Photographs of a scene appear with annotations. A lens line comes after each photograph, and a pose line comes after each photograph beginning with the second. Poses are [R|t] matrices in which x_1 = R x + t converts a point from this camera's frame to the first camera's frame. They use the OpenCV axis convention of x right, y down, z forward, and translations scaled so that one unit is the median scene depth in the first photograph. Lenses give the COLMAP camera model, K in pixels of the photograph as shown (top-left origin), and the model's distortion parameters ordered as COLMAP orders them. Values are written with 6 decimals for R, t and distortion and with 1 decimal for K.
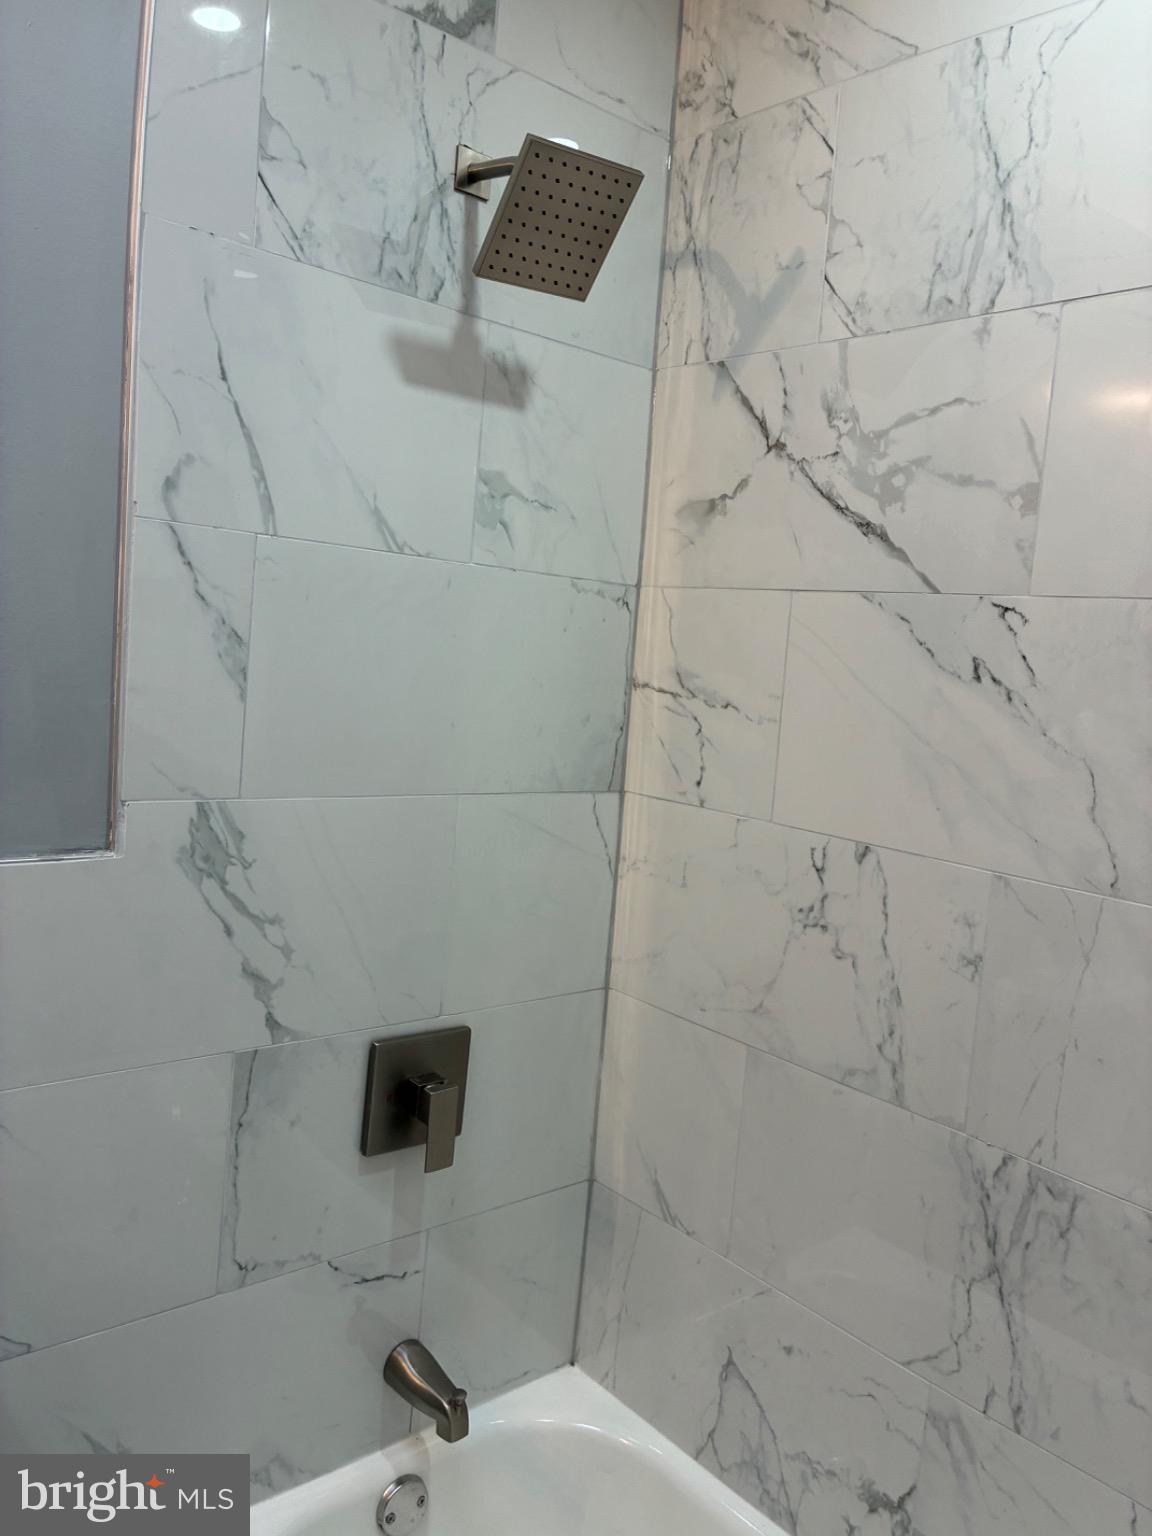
lens RADIAL K [[1153.5, 0, 586.1], [0, 1153.5, 768.6], [0, 0, 1]] dist [0.066077, -0.075544]
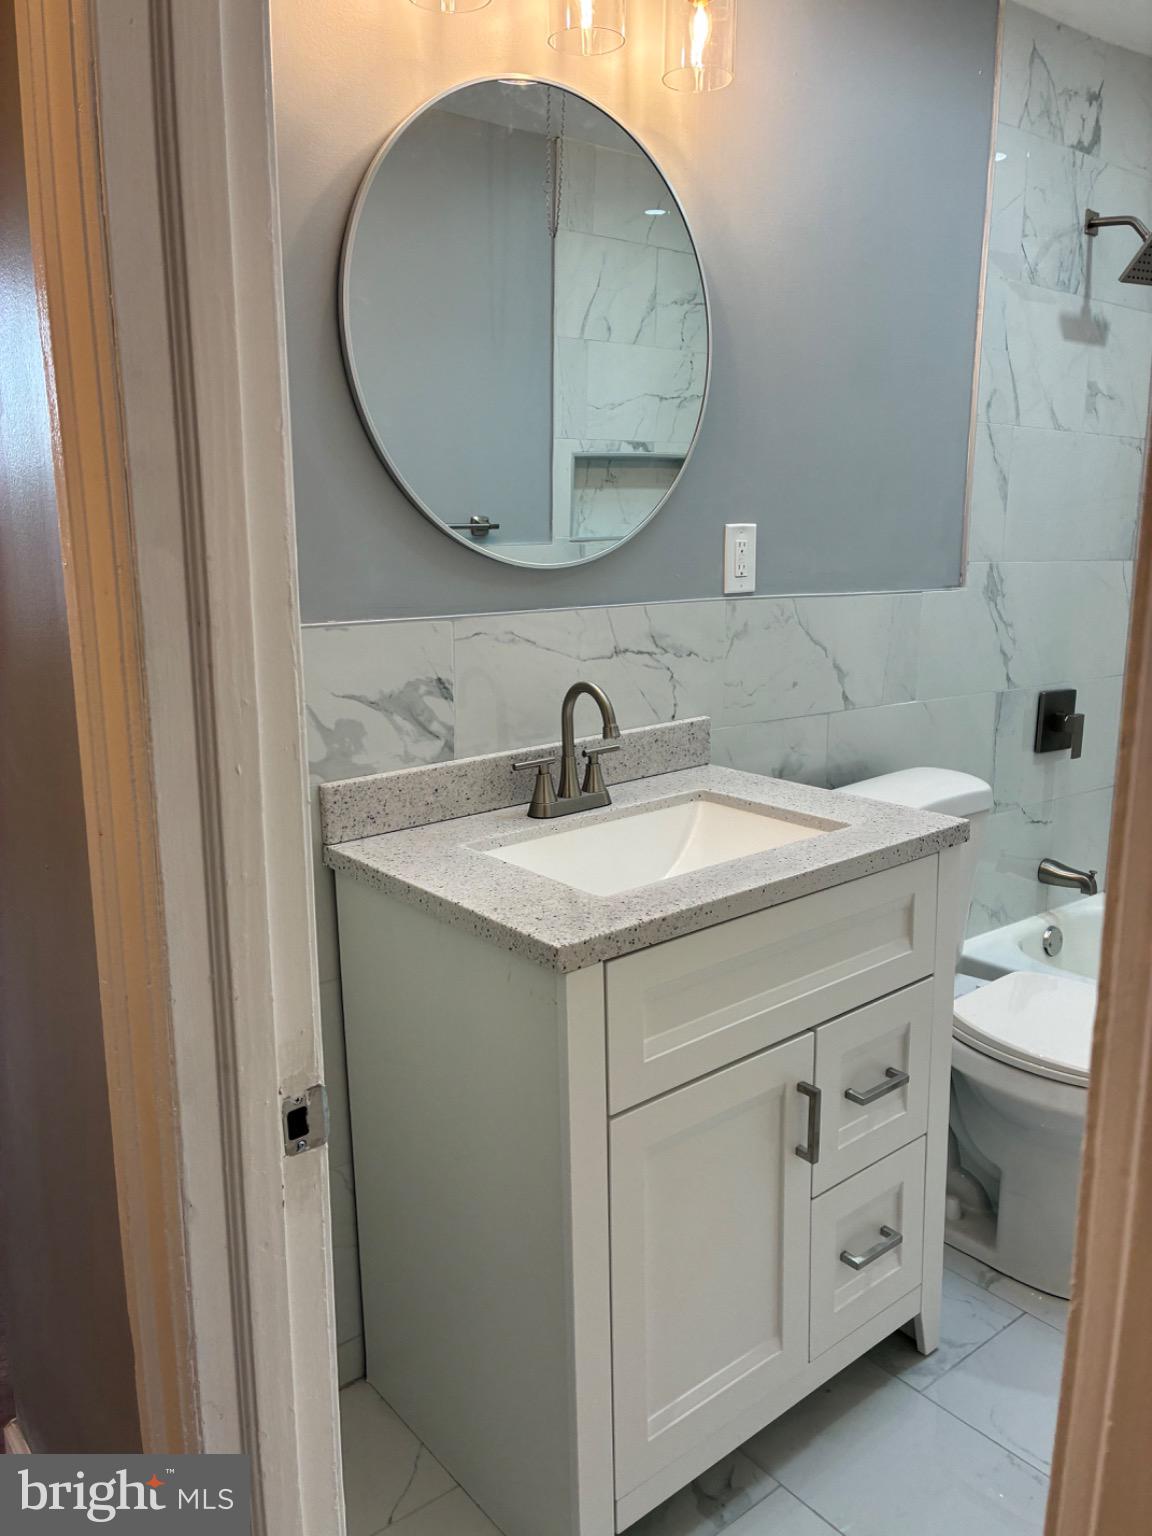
lens RADIAL K [[1153.5, 0, 585.4], [0, 1153.5, 763.5], [0, 0, 1]] dist [0.066077, -0.075544]
pose [[0.995734, -0.077355, -0.050298, -0.891515], [0.080993, 0.993902, 0.074823, 0.155360], [0.044203, -0.078578, 0.995928, -1.004421]]
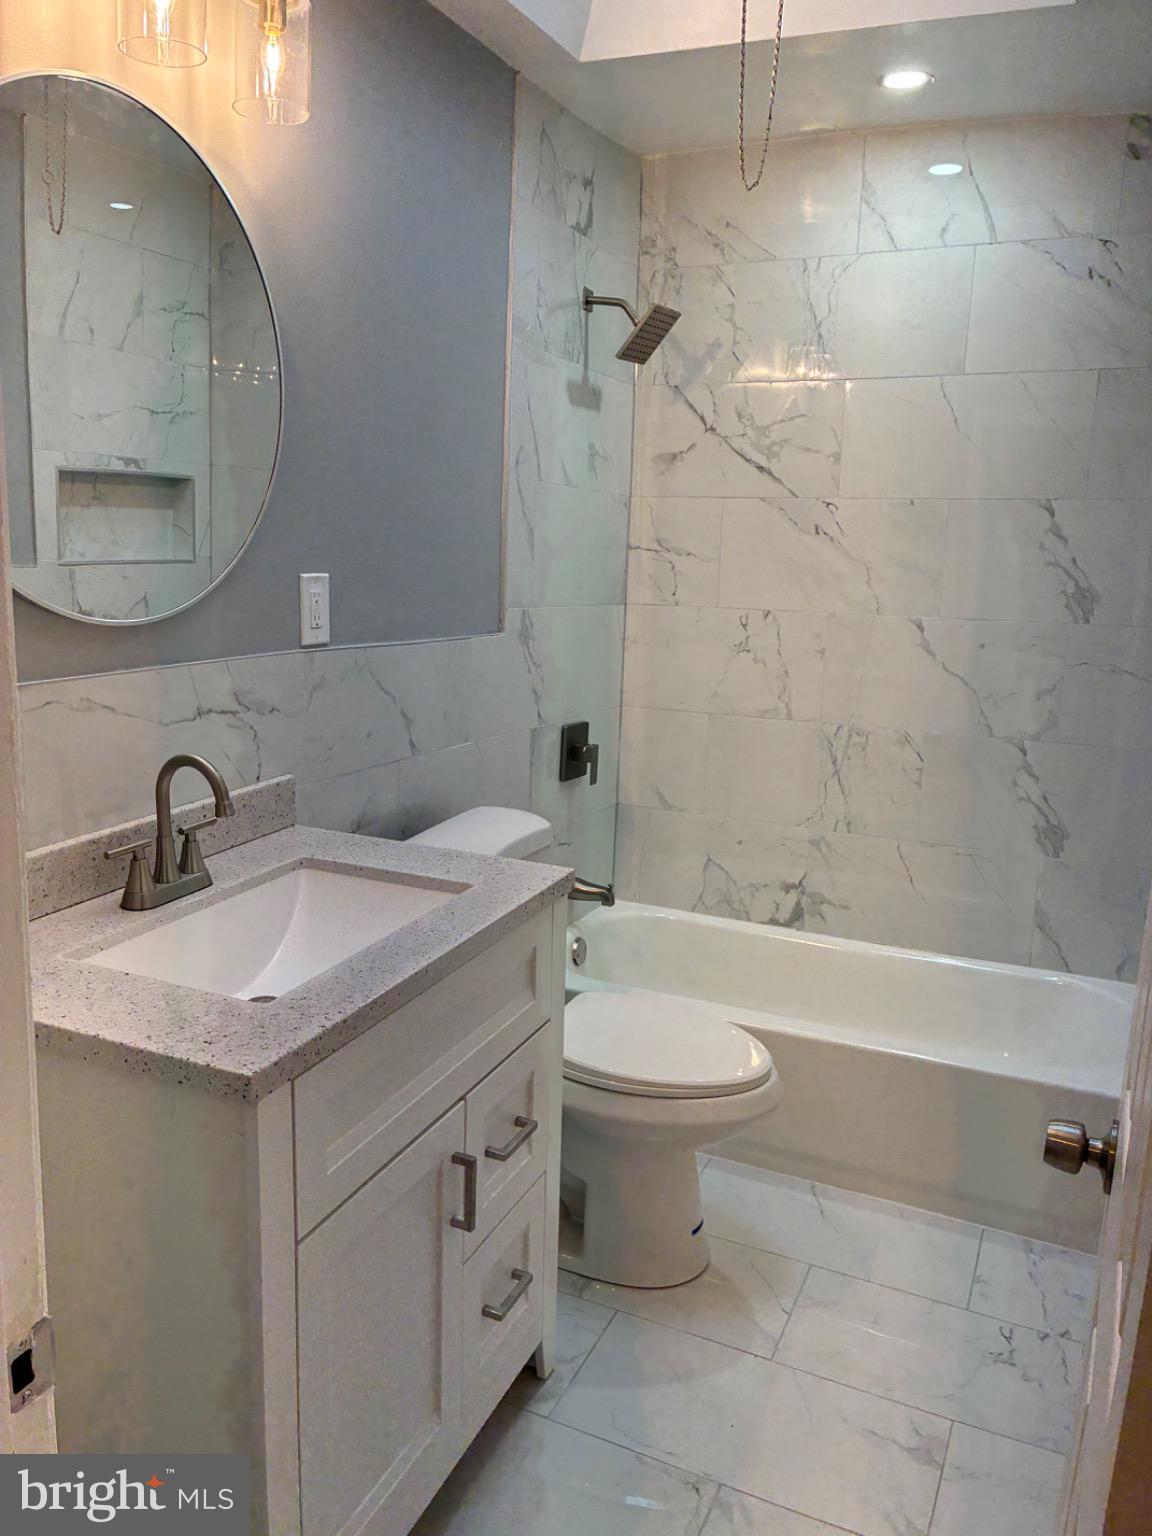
lens RADIAL K [[1153.5, 0, 567.4], [0, 1153.5, 768.7], [0, 0, 1]] dist [0.066077, -0.075544]
pose [[0.907347, -0.128129, 0.400379, -1.071450], [0.087771, 0.989169, 0.117644, 0.071408], [-0.411117, -0.071602, 0.908766, -0.935802]]
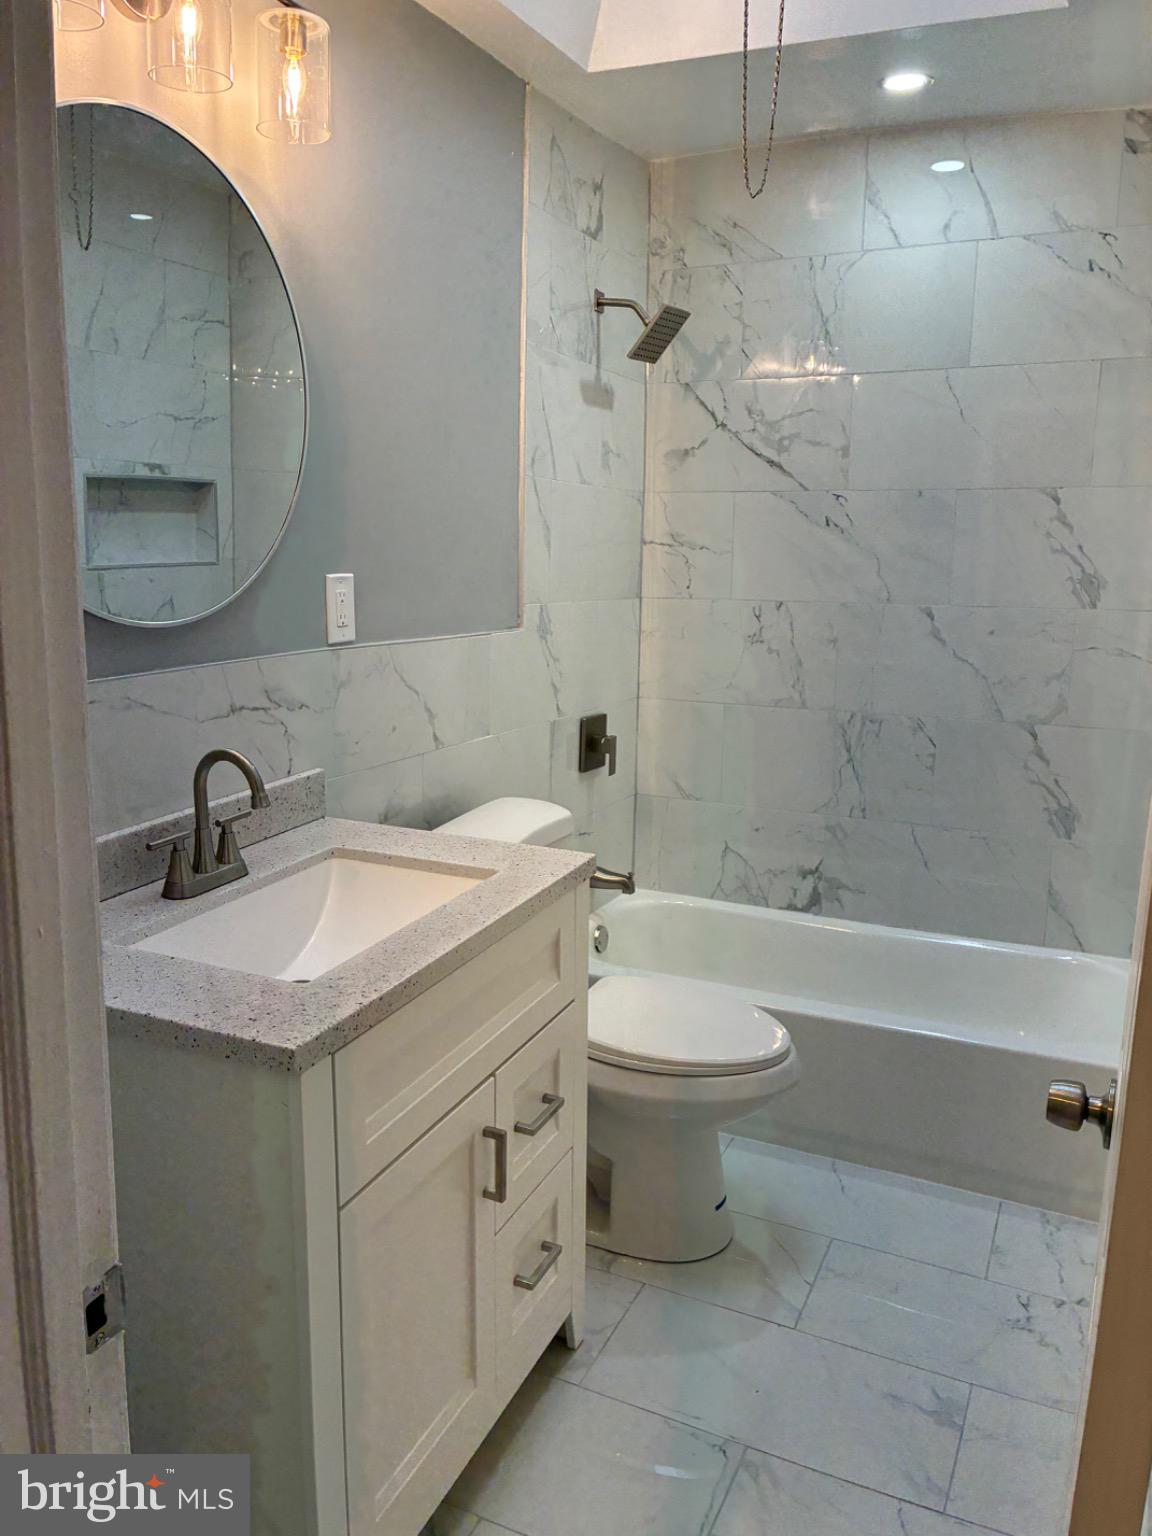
lens RADIAL K [[1153.5, 0, 575.7], [0, 1153.5, 761.5], [0, 0, 1]] dist [0.066077, -0.075544]
pose [[0.908521, -0.142335, 0.392850, -1.093588], [0.104950, 0.987785, 0.115177, 0.072121], [-0.404445, -0.063411, 0.912362, -0.979275]]
